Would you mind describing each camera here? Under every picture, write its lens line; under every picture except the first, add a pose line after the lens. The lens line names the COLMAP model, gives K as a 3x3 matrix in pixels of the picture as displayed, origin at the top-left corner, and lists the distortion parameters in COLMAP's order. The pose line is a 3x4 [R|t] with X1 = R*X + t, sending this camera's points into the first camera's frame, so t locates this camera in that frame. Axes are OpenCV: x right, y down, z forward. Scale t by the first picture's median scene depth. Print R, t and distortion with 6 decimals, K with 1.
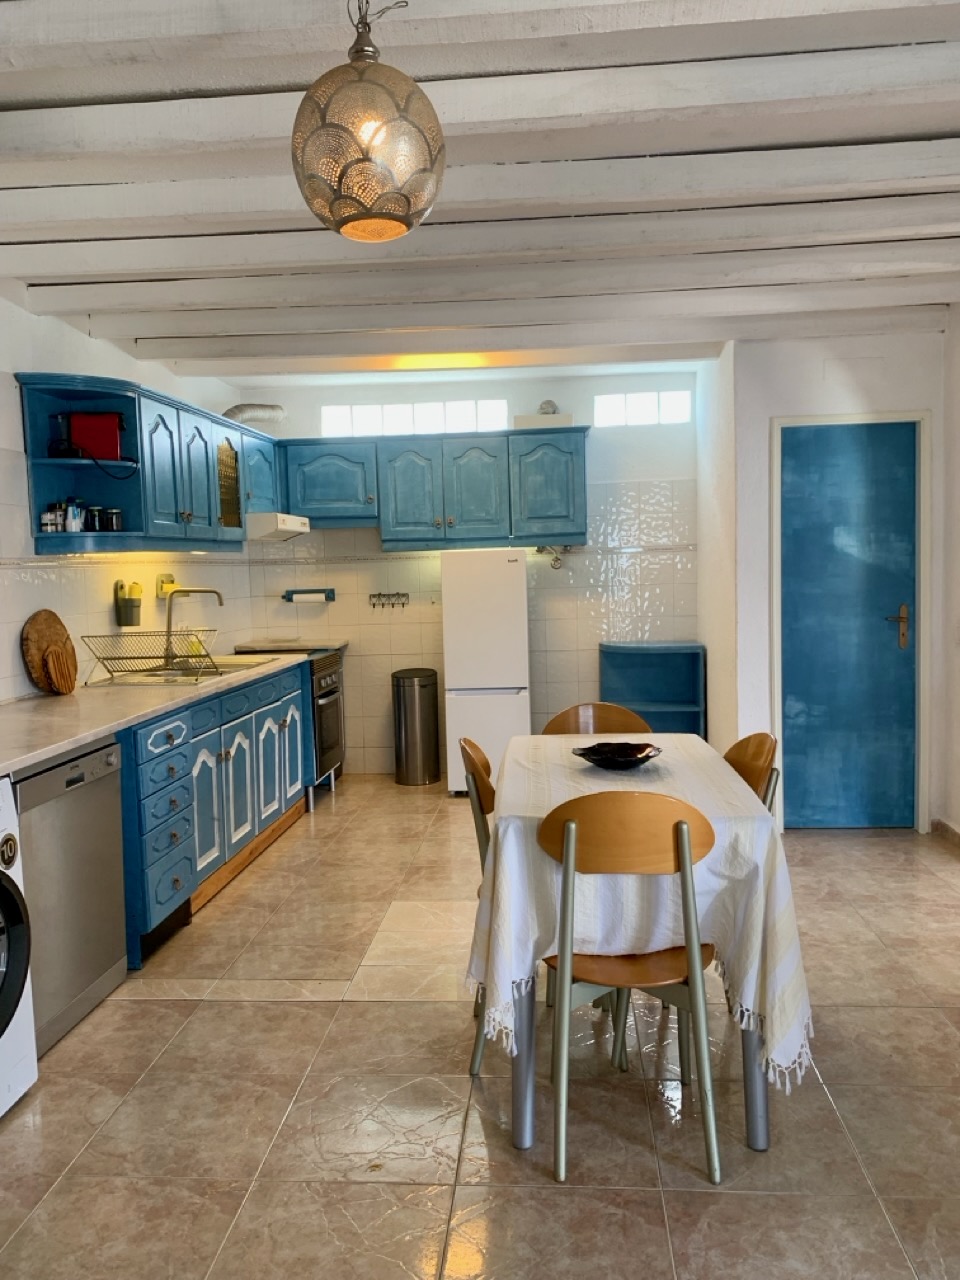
lens RADIAL K [[979.9, 0, 478.7], [0, 979.9, 645.4], [0, 0, 1]] dist [0.035536, -0.044402]
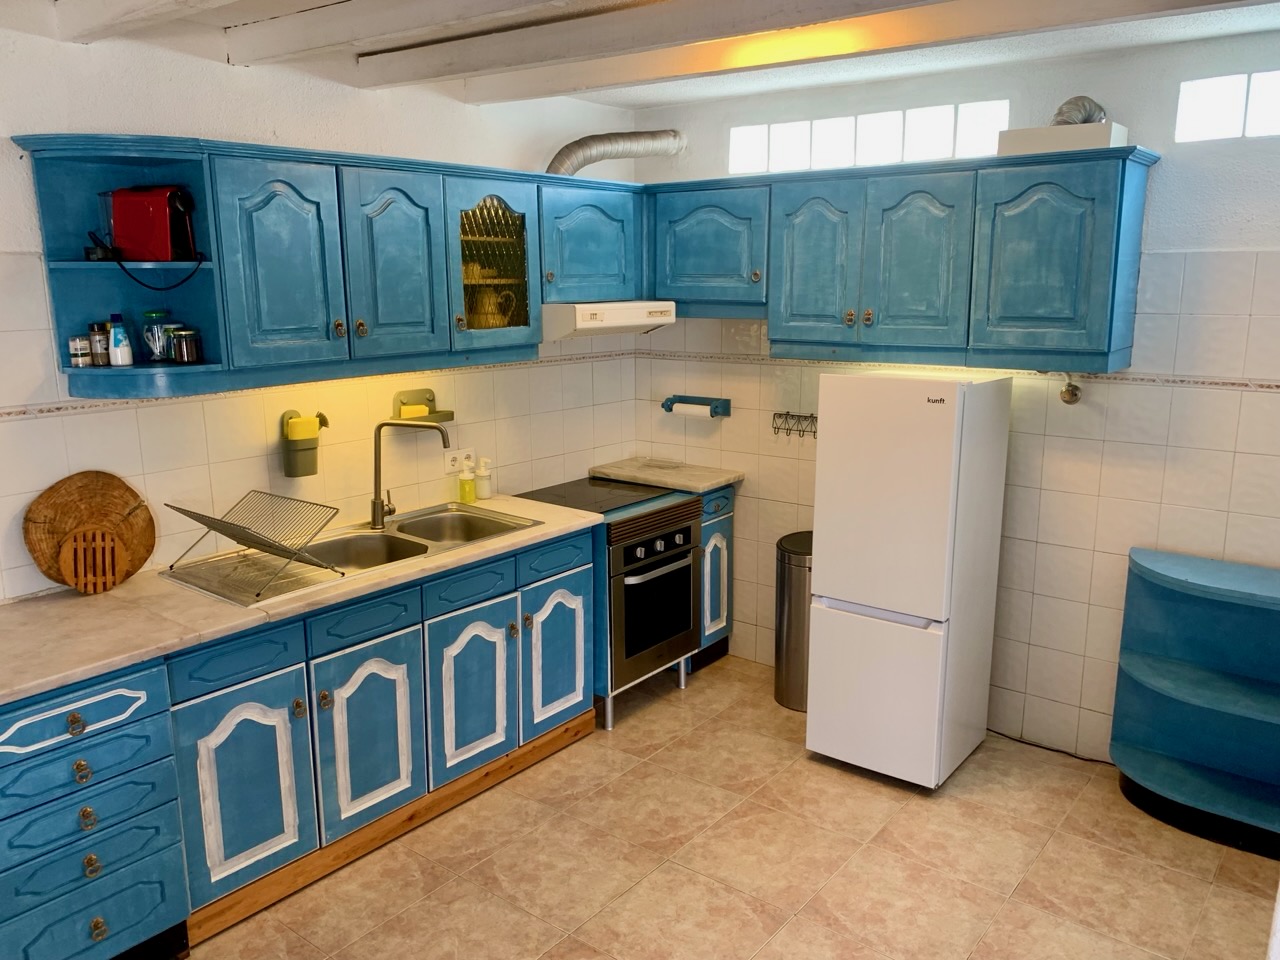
lens RADIAL K [[979.9, 0, 637.6], [0, 979.9, 471.8], [0, 0, 1]] dist [0.035536, -0.044402]
pose [[0.838068, 0.131619, -0.529451, 0.187526], [-0.064666, 0.987586, 0.143149, -0.110518], [0.541720, -0.085731, 0.836176, 0.408249]]
